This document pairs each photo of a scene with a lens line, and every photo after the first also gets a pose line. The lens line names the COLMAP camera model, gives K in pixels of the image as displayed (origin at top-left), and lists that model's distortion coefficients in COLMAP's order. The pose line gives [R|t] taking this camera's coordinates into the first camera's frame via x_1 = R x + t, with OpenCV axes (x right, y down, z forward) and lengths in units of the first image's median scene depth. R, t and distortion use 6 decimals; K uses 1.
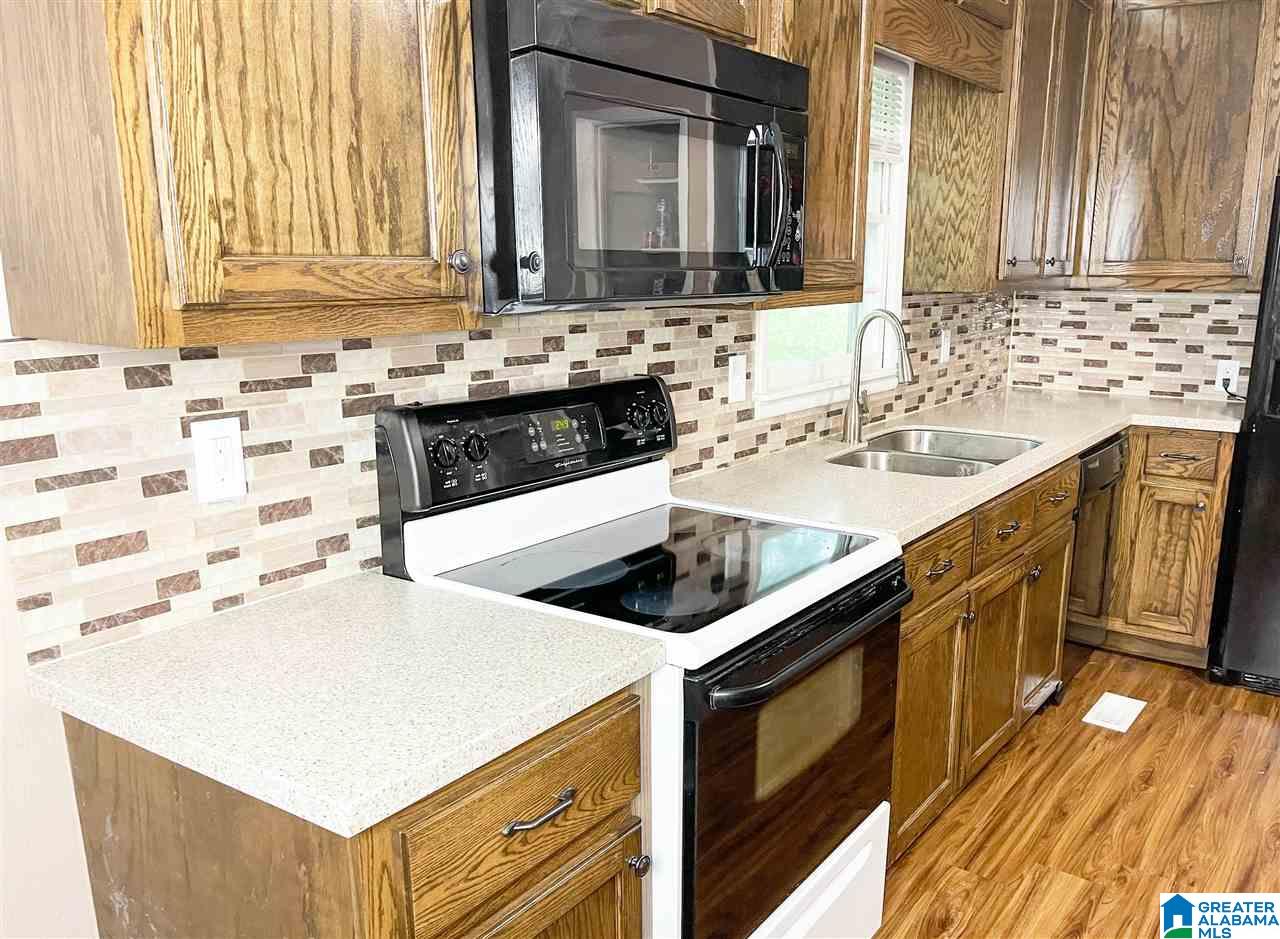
lens RADIAL K [[1055.4, 0, 685.6], [0, 1055.4, 528.6], [0, 0, 1]] dist [0.032522, -0.027304]
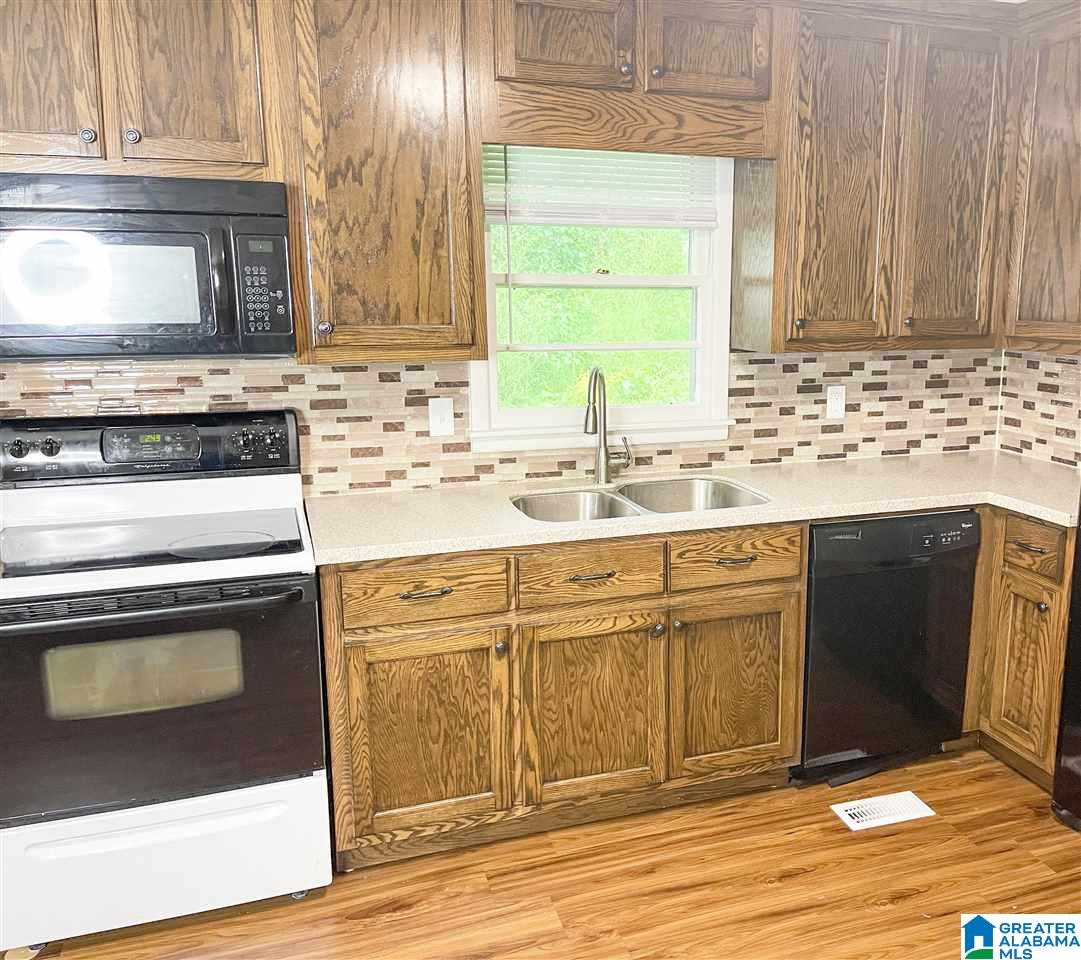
lens RADIAL K [[935.1, 0, 543.9], [0, 935.1, 479.8], [0, 0, 1]] dist [0.020535, 0.003618]
pose [[0.821550, 0.114787, -0.558461, 0.986125], [-0.142283, 0.989809, -0.005864, -0.106473], [0.552097, 0.084277, 0.829510, 0.239830]]
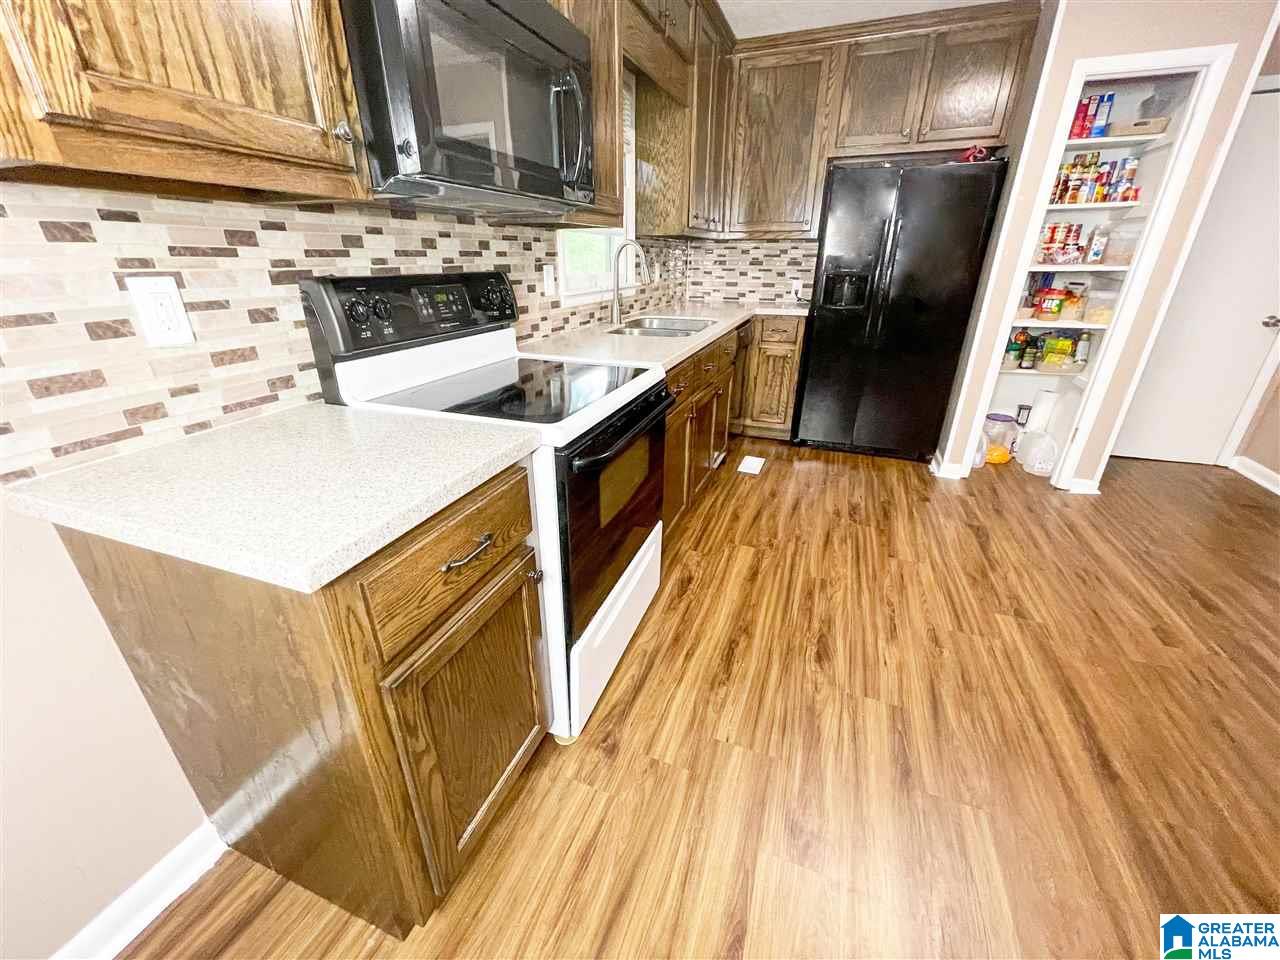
lens RADIAL K [[520.8, 0, 633.8], [0, 520.8, 493.6], [0, 0, 1]] dist [-0.004259, -0.000718]
pose [[0.971516, -0.100053, 0.214816, -0.039096], [0.058541, 0.979732, 0.191568, 0.044793], [-0.229629, -0.173536, 0.957682, 0.186497]]
